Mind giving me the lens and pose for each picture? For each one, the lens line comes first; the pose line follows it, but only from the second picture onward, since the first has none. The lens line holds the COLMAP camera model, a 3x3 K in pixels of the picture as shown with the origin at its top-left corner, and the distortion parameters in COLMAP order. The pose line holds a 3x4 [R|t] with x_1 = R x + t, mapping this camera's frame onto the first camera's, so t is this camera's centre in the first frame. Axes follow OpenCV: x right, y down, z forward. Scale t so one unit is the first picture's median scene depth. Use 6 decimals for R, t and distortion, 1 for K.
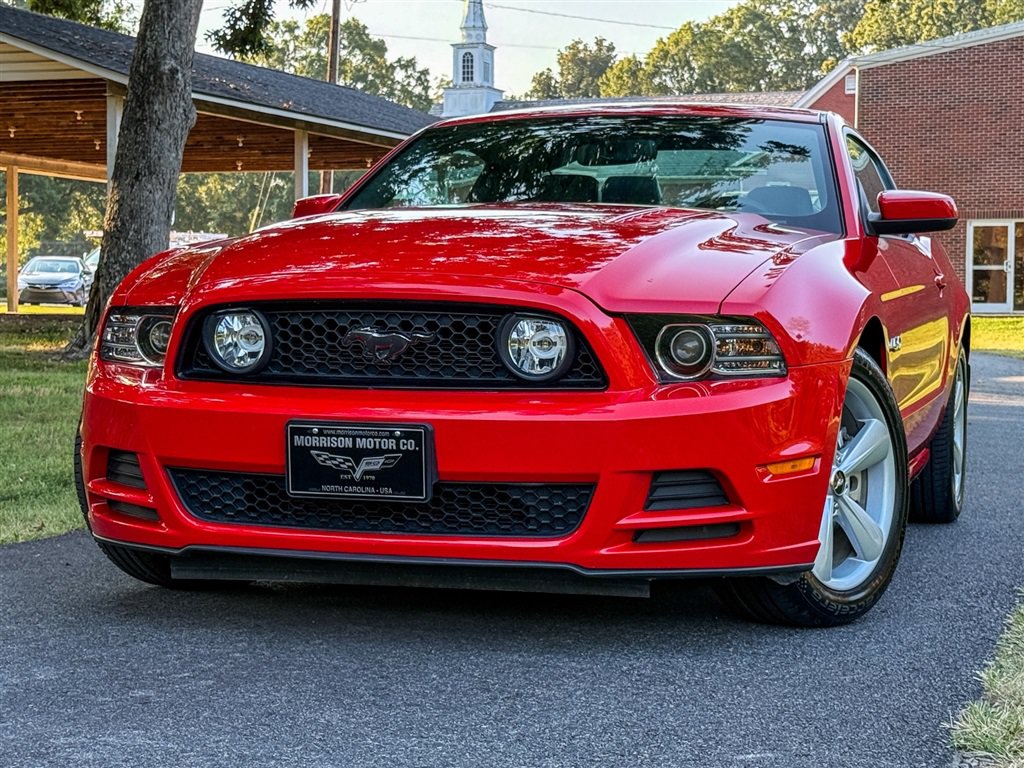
lens RADIAL K [[2138.7, 0, 513.1], [0, 2138.7, 385.9], [0, 0, 1]] dist [0.120194, 0.000000]
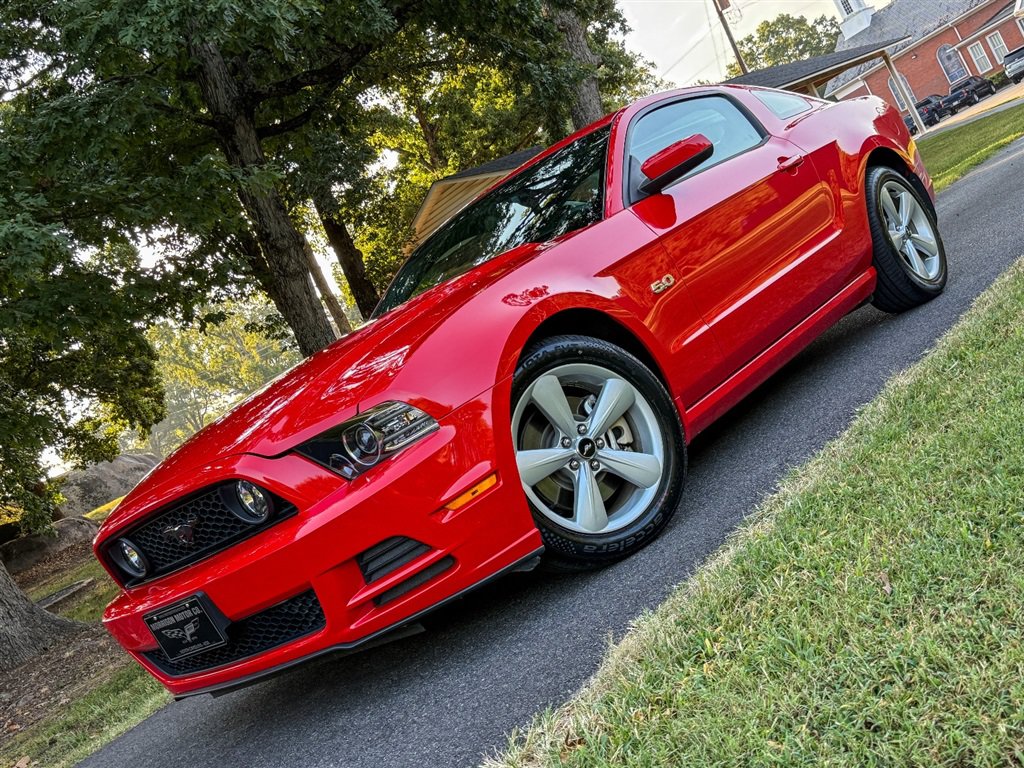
lens RADIAL K [[1152.1, 0, 516.3], [0, 1152.1, 378.1], [0, 0, 1]] dist [0.092169, 0.000000]
pose [[0.809326, -0.417592, -0.413047, 0.450524], [0.455165, 0.890368, -0.008313, -0.004415], [0.371235, -0.181276, 0.910672, 0.418425]]
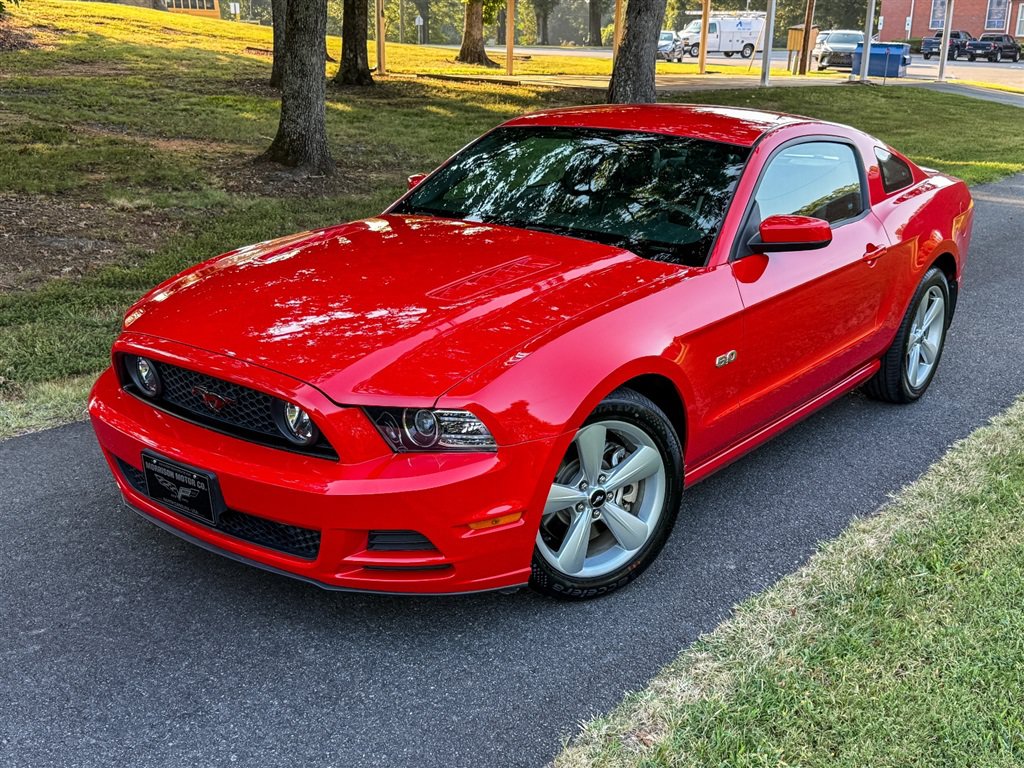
lens RADIAL K [[1160.8, 0, 516.6], [0, 1160.8, 384.9], [0, 0, 1]] dist [0.056660, 0.000000]
pose [[0.933376, 0.112801, -0.340714, 0.371265], [-0.024110, 0.966888, 0.254060, -0.220291], [0.358091, -0.228918, 0.905189, 0.388043]]
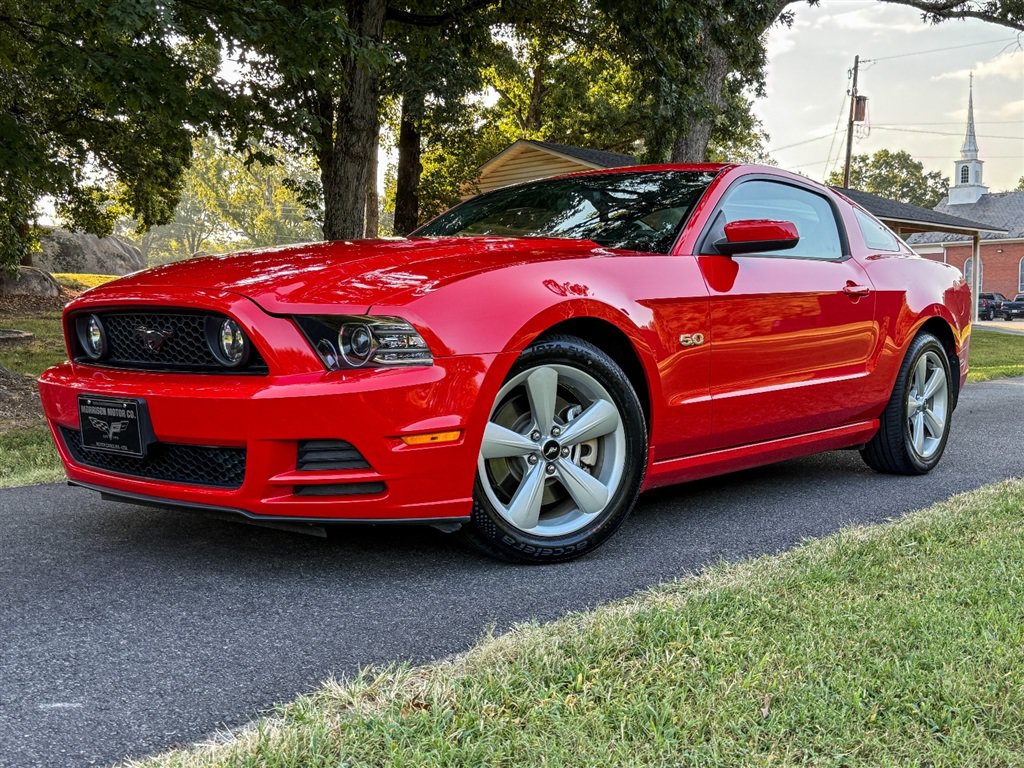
lens RADIAL K [[1152.1, 0, 516.9], [0, 1152.1, 381.7], [0, 0, 1]] dist [0.092169, 0.000000]
pose [[0.916644, 0.013736, -0.399469, 0.438416], [-0.007483, 0.999824, 0.017209, -0.006664], [0.399635, -0.012785, 0.916585, 0.412264]]
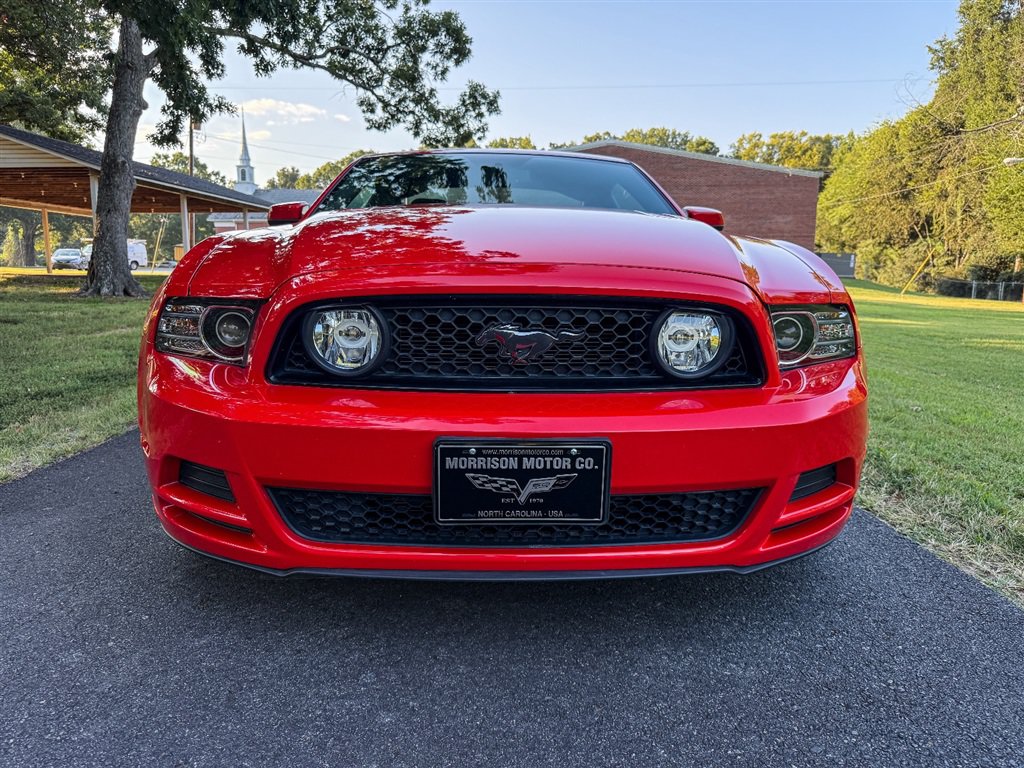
lens RADIAL K [[733.2, 0, 514.9], [0, 733.2, 386.9], [0, 0, 1]] dist [0.008044, -0.012907]
pose [[0.945545, -0.053495, 0.321067, -0.162746], [0.013724, 0.992077, 0.124877, -0.039308], [-0.325203, -0.113671, 0.938787, 0.697541]]
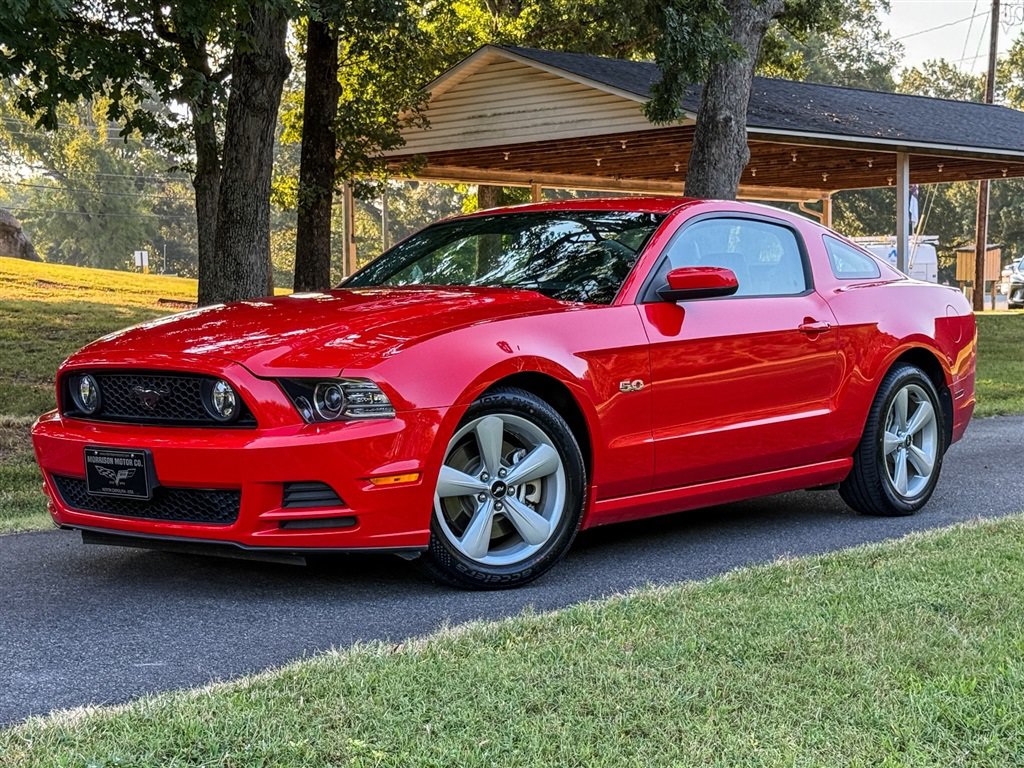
lens RADIAL K [[1909.7, 0, 515.7], [0, 1909.7, 389.5], [0, 0, 1]] dist [0.117982, 0.000000]
pose [[0.921499, -0.001442, -0.388377, 0.714571], [0.006257, 0.999918, 0.011134, -0.038216], [0.388329, -0.012690, 0.921433, -0.175167]]
